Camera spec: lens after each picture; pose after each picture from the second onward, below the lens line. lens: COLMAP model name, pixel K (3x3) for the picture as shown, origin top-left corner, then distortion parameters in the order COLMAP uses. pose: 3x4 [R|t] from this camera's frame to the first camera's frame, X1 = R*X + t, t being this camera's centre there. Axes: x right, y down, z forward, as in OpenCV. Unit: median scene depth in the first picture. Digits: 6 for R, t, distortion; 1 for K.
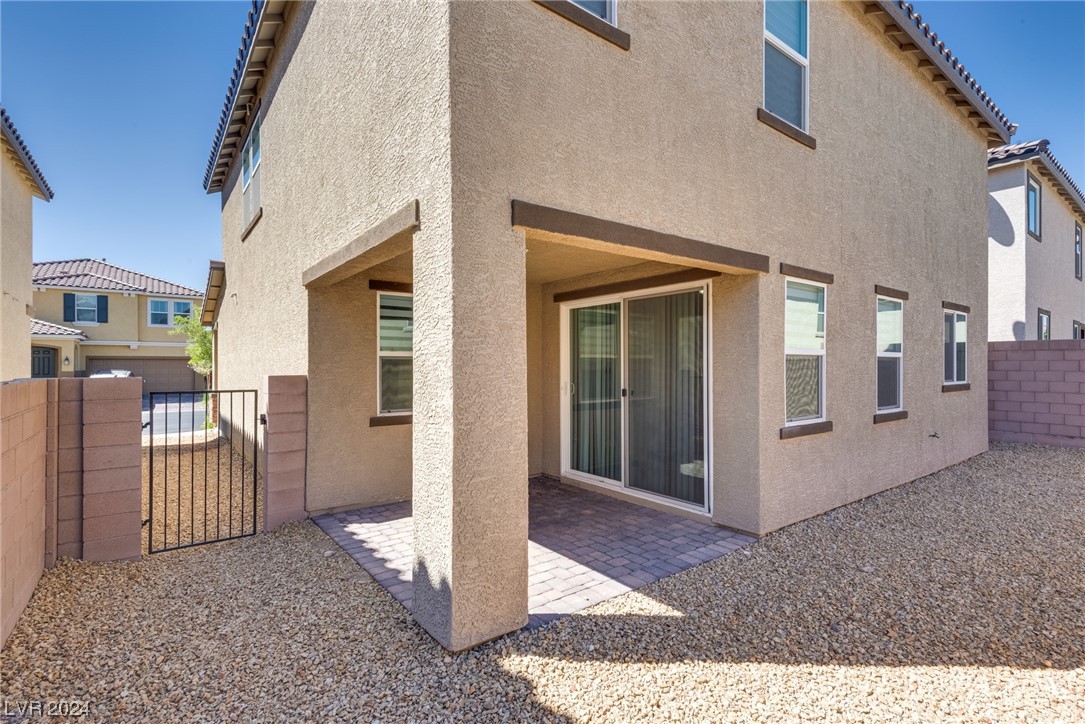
lens RADIAL K [[498.9, 0, 536.5], [0, 498.9, 370.8], [0, 0, 1]] dist [0.023679, -0.000898]
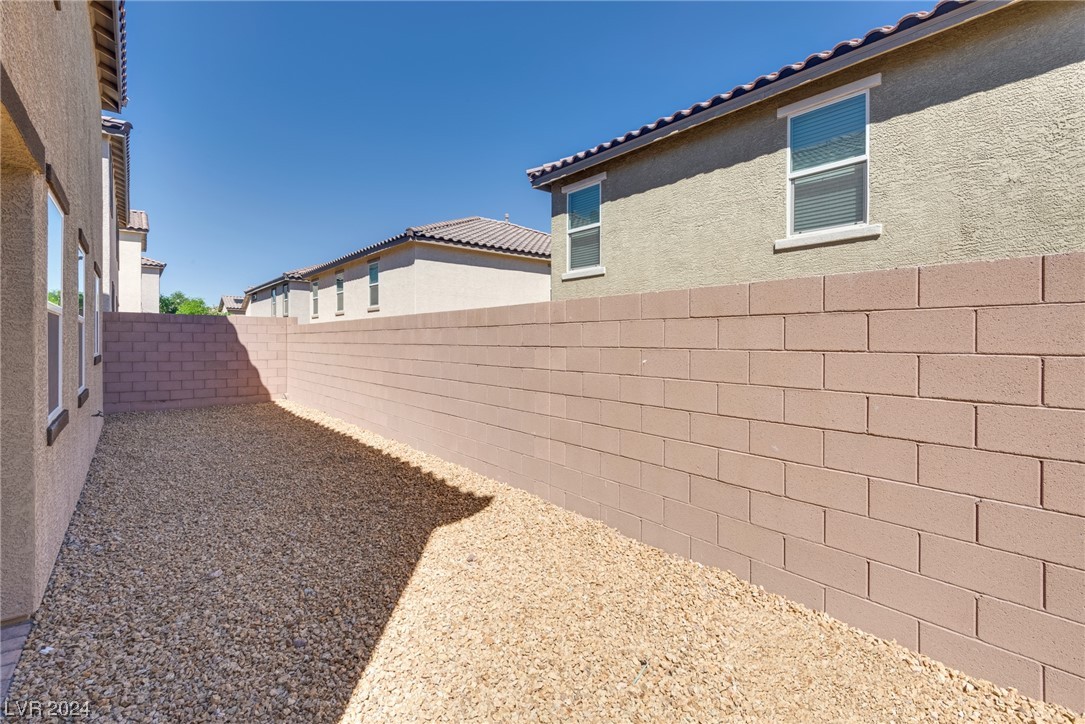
lens RADIAL K [[505.4, 0, 540.9], [0, 505.4, 342.5], [0, 0, 1]] dist [0.002302, 0.000272]
pose [[-0.017530, -0.005163, 0.999833, -0.160155], [0.010668, 0.999929, 0.005350, 0.010734], [-0.999789, 0.010760, -0.017474, 0.406519]]
